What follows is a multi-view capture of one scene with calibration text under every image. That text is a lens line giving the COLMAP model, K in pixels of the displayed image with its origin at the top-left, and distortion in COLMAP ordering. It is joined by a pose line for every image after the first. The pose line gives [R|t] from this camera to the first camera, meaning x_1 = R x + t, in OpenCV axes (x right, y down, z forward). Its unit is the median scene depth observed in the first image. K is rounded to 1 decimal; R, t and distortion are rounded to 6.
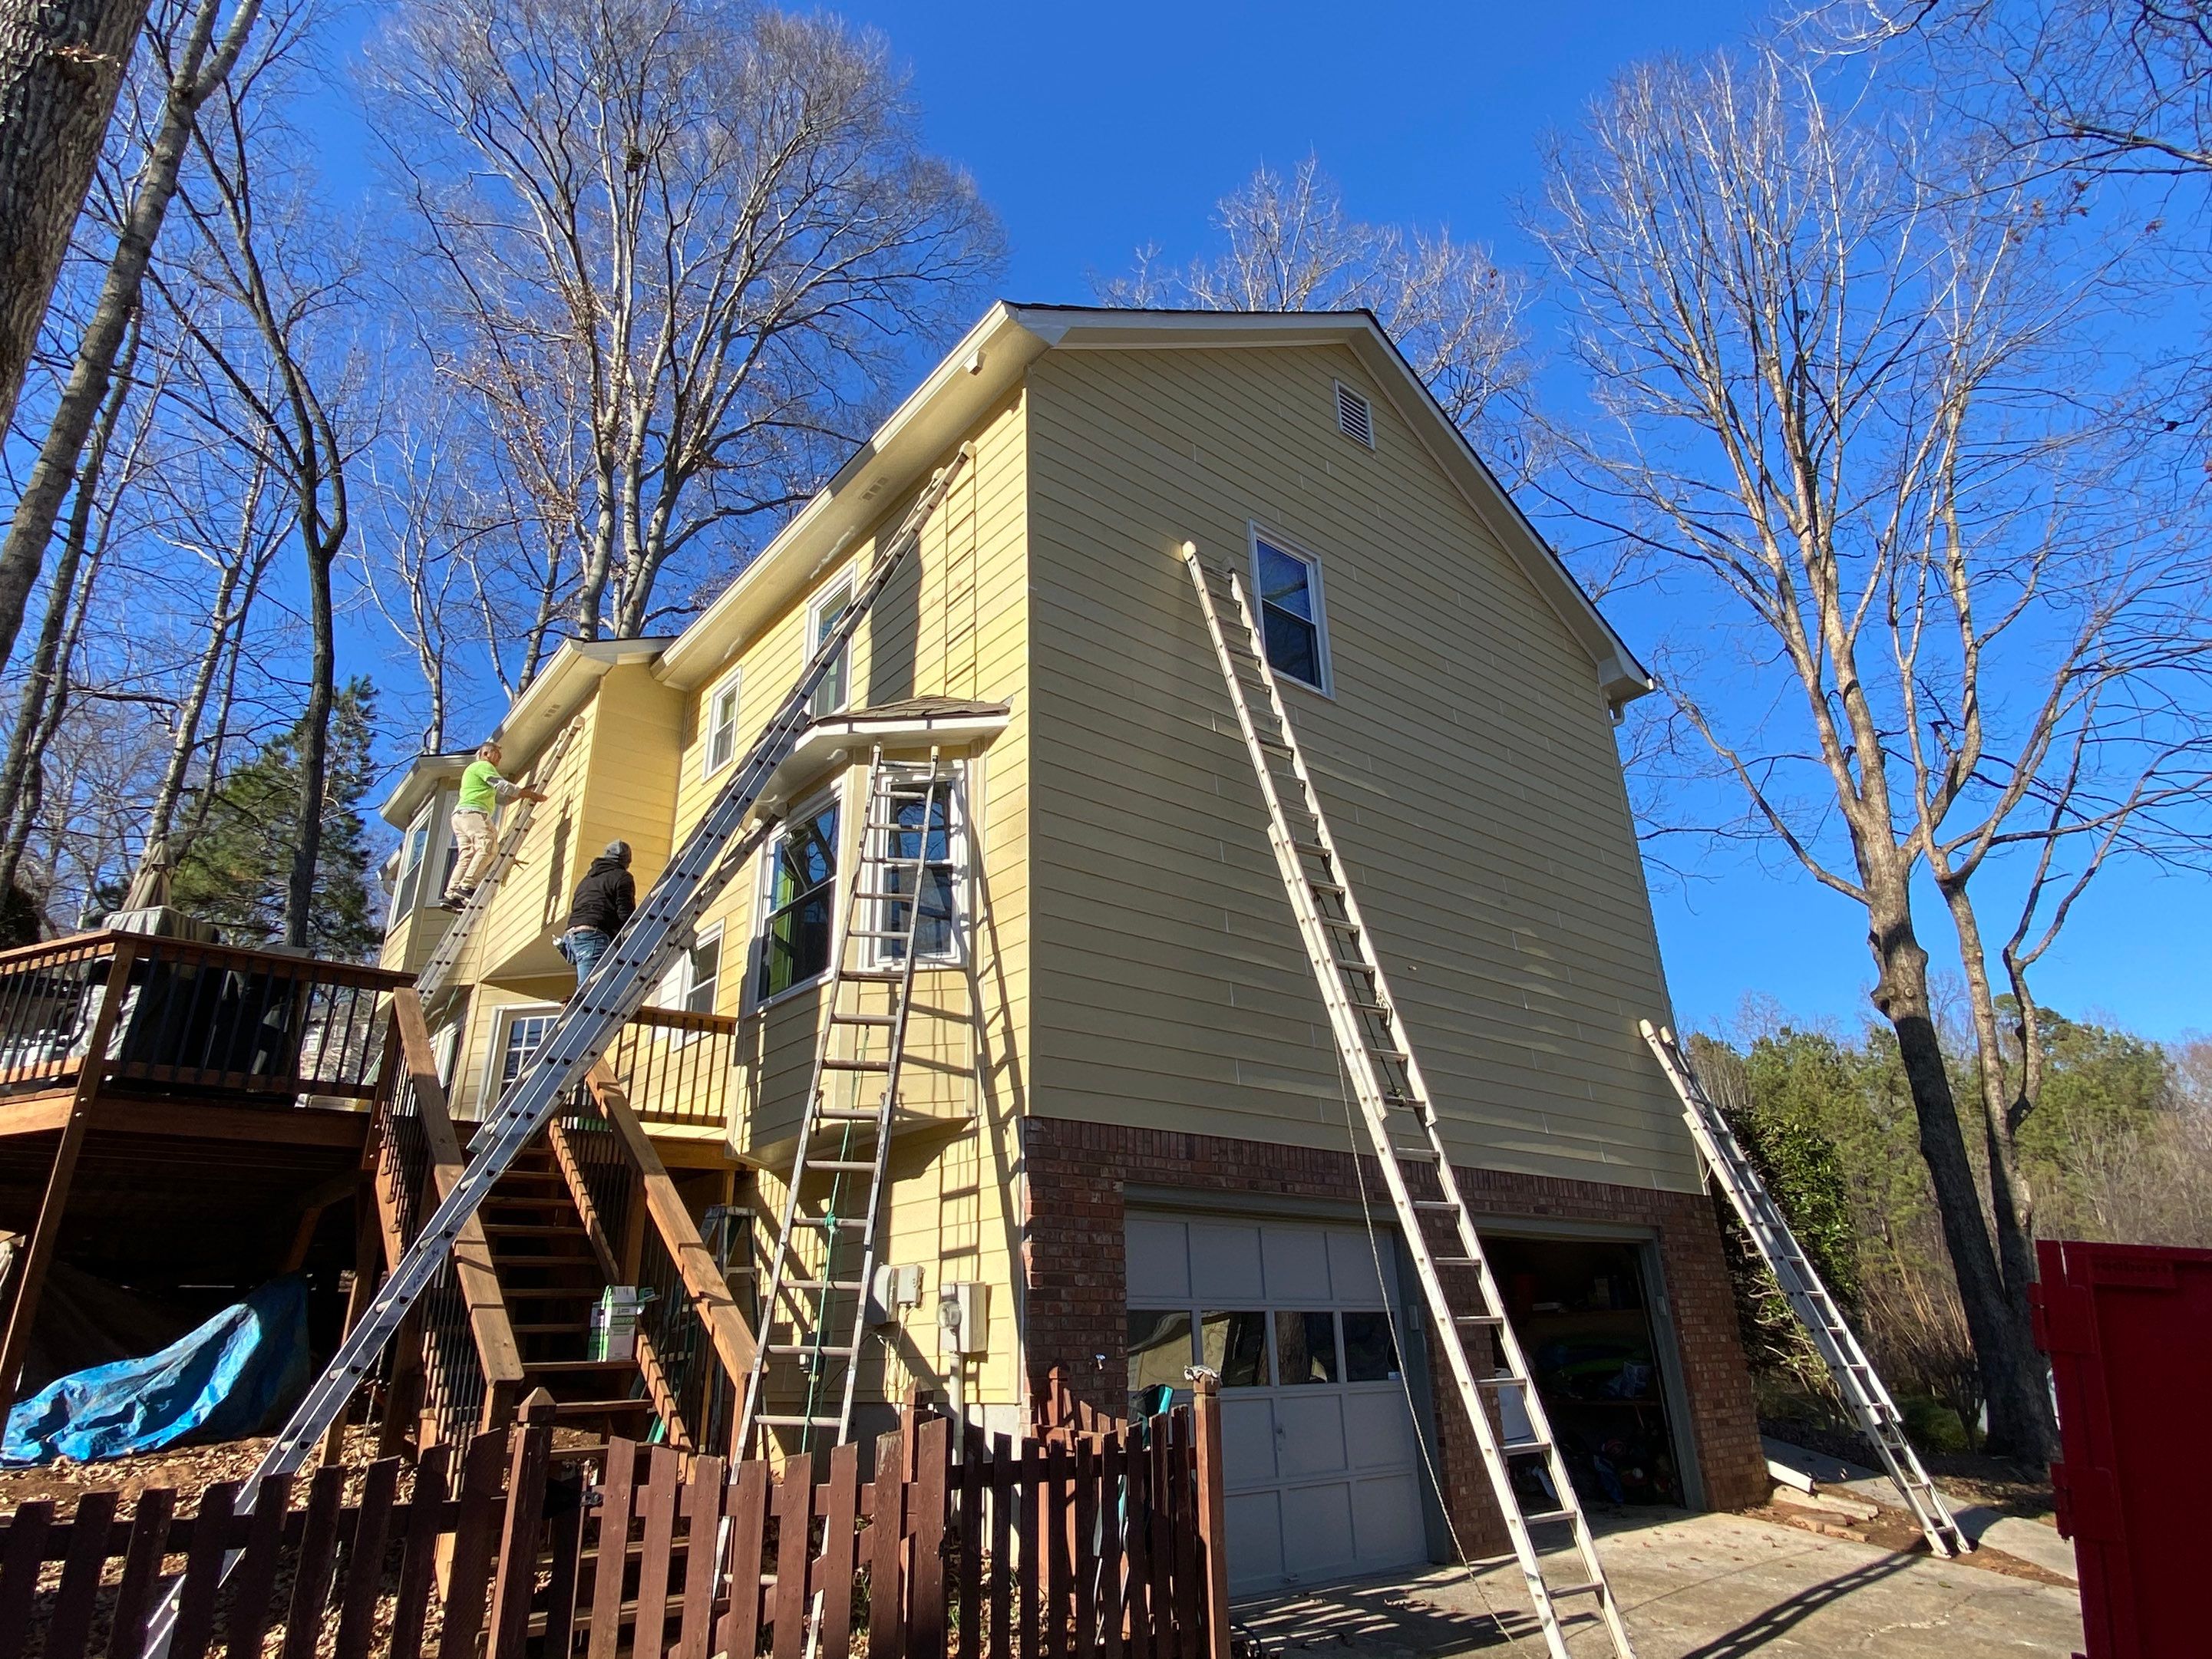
lens RADIAL K [[1259.3, 0, 1097.2], [0, 1259.3, 821.3], [0, 0, 1]] dist [0.011622, -0.019319]
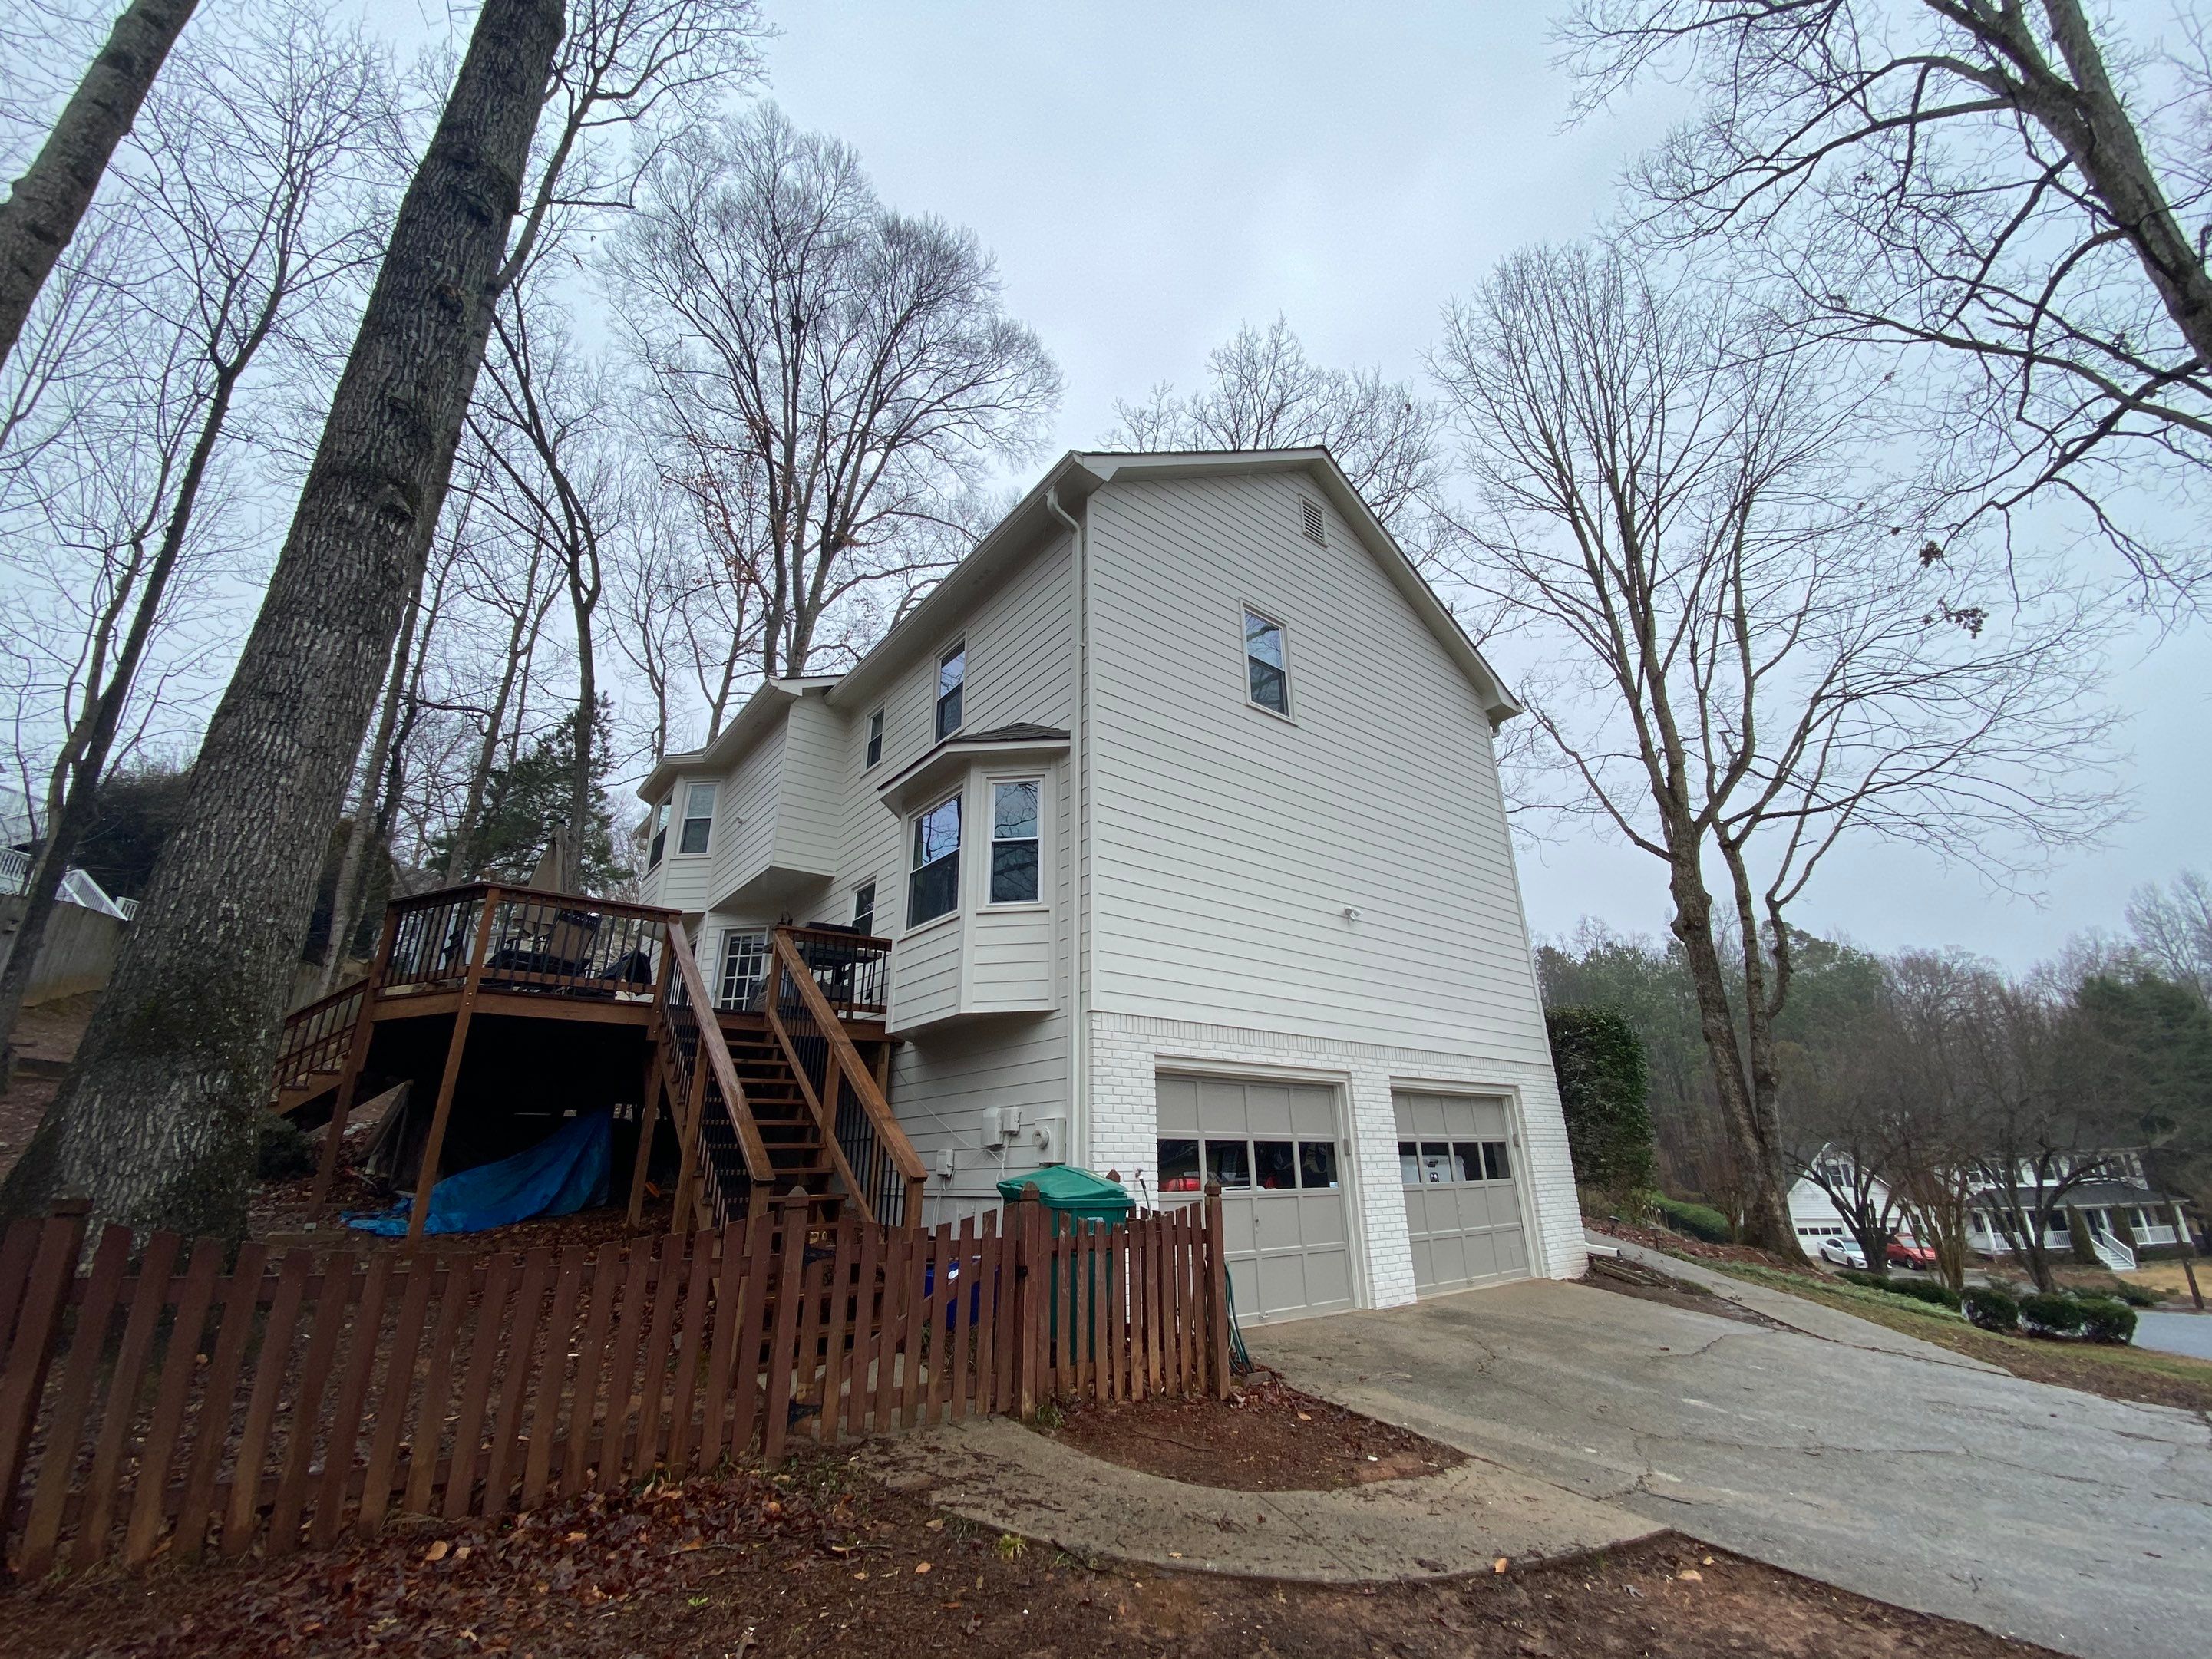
lens RADIAL K [[898.6, 0, 1098.6], [0, 898.6, 823.9], [0, 0, 1]] dist [0.007893, -0.015935]
pose [[0.999756, 0.005411, -0.021402, -0.009992], [-0.004607, 0.999289, 0.037431, -0.010462], [0.021590, -0.037323, 0.999070, -0.022312]]
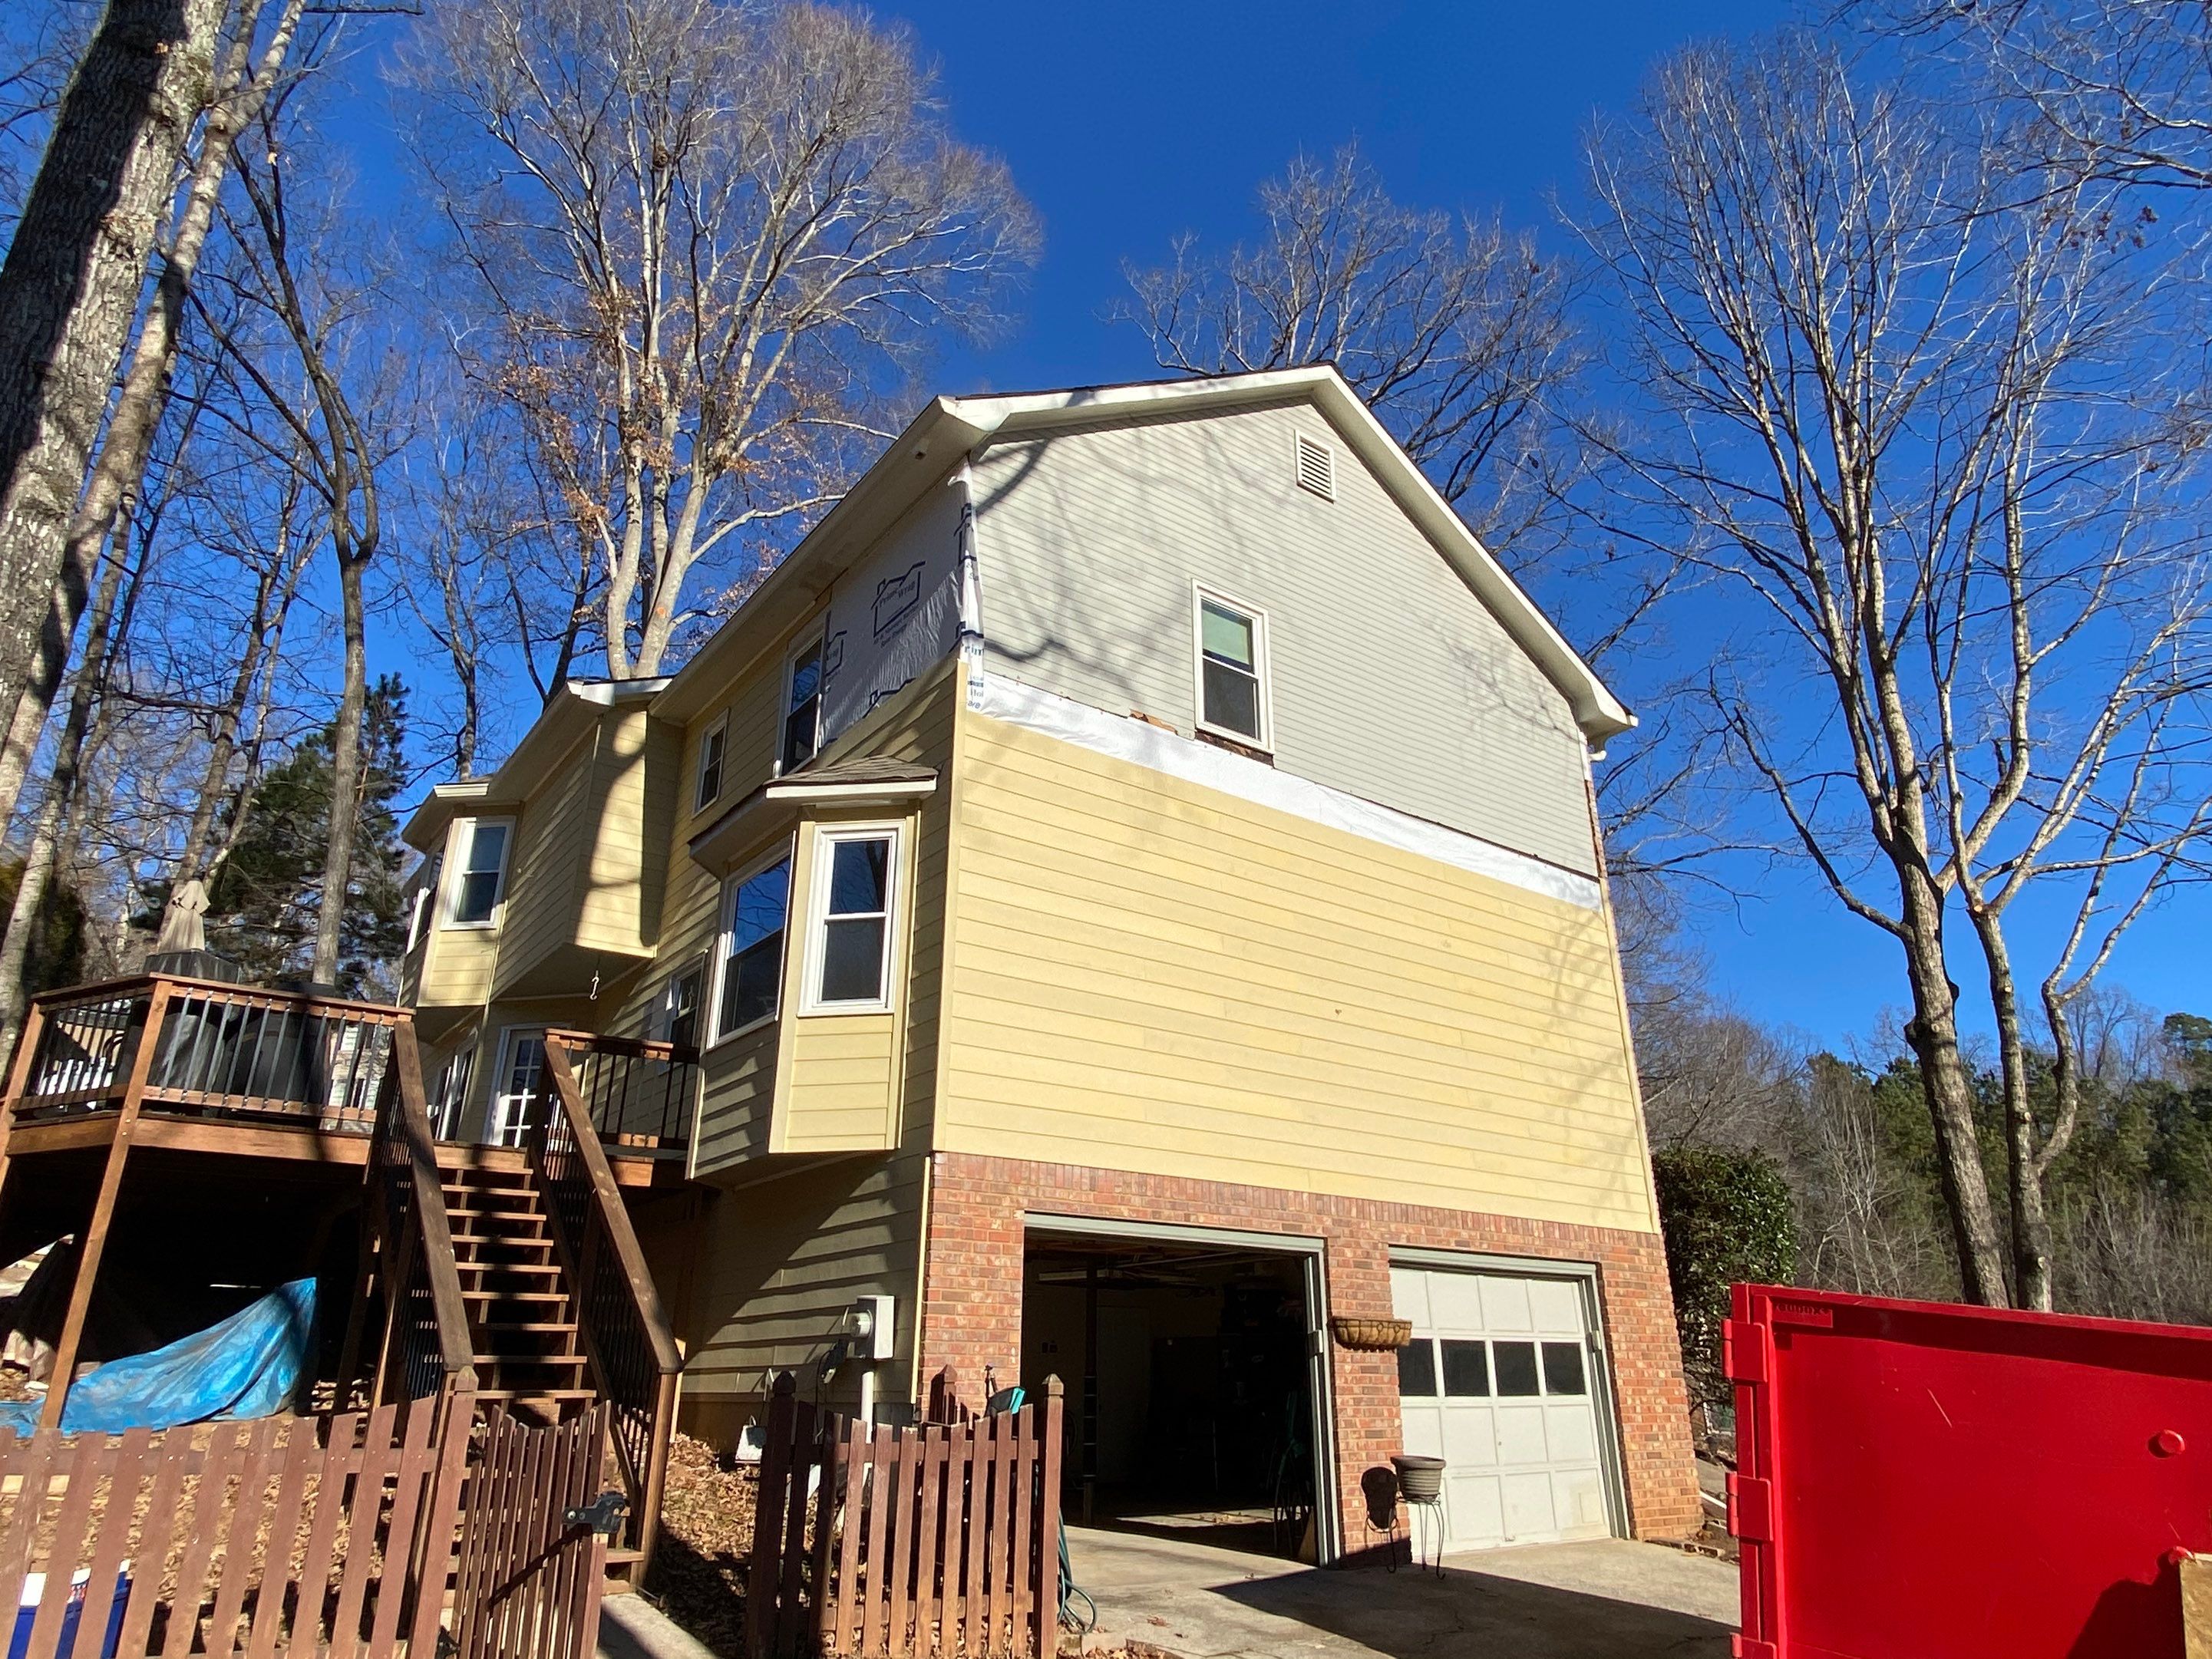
lens RADIAL K [[1362.6, 0, 1098.7], [0, 1362.6, 815.9], [0, 0, 1]] dist [0.017990, -0.025321]
pose [[0.998298, 0.005485, -0.058069, 0.060086], [-0.005212, 0.999975, 0.004842, -0.026351], [0.058094, -0.004531, 0.998301, -0.076397]]
